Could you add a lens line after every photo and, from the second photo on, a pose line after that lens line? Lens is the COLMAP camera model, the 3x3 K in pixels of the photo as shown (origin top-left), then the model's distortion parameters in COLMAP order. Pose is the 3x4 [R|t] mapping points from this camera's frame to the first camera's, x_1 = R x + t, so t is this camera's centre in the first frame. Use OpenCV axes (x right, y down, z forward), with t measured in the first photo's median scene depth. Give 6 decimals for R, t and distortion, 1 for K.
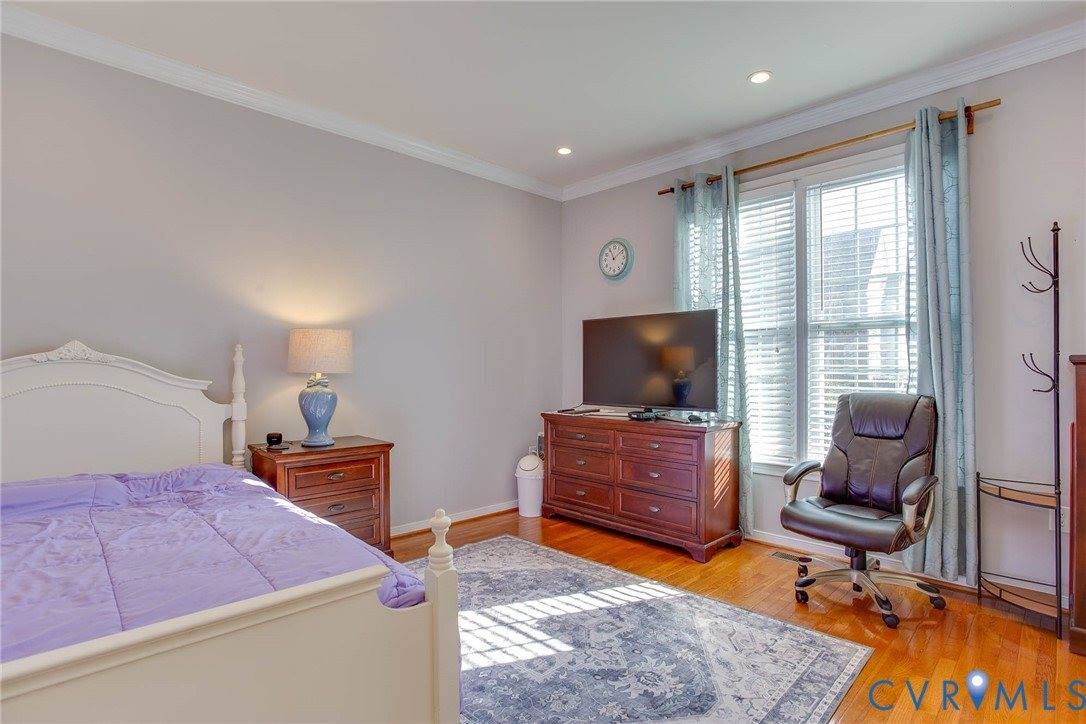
lens RADIAL K [[534.7, 0, 548.4], [0, 534.7, 365.8], [0, 0, 1]] dist [-0.042065, 0.000648]
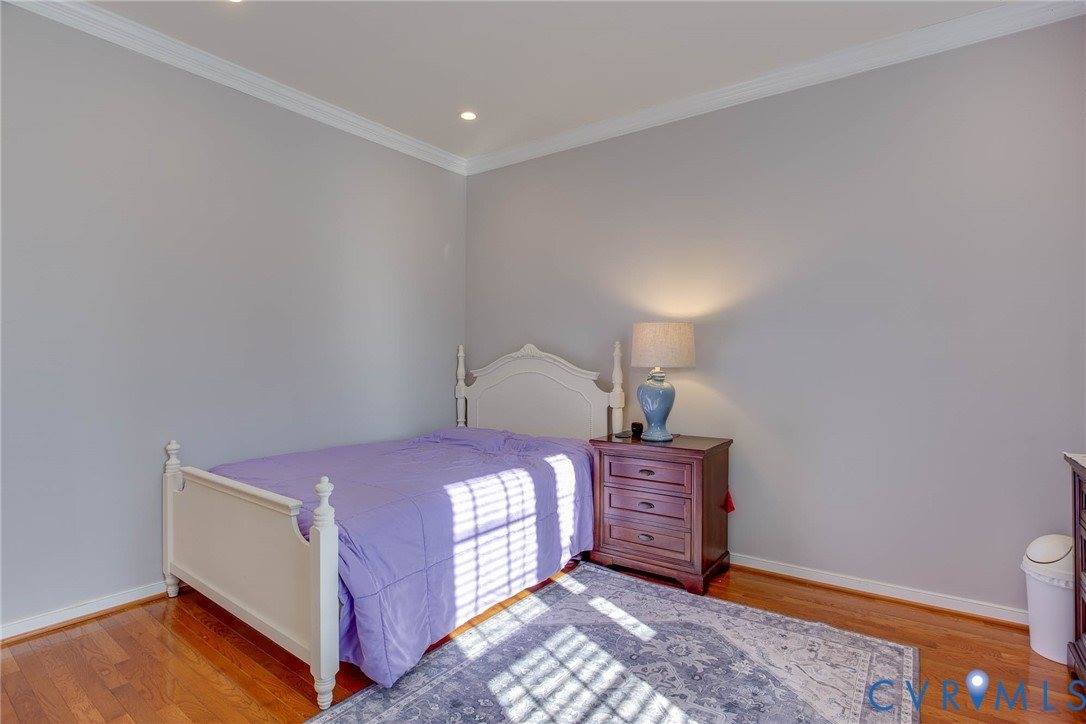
lens RADIAL K [[534.7, 0, 548.4], [0, 534.7, 365.8], [0, 0, 1]] dist [-0.042065, 0.000648]
pose [[0.166146, 0.008837, -0.986062, 0.545724], [0.004123, 0.999945, 0.009656, 0.000786], [0.986093, -0.005669, 0.166101, 0.676461]]
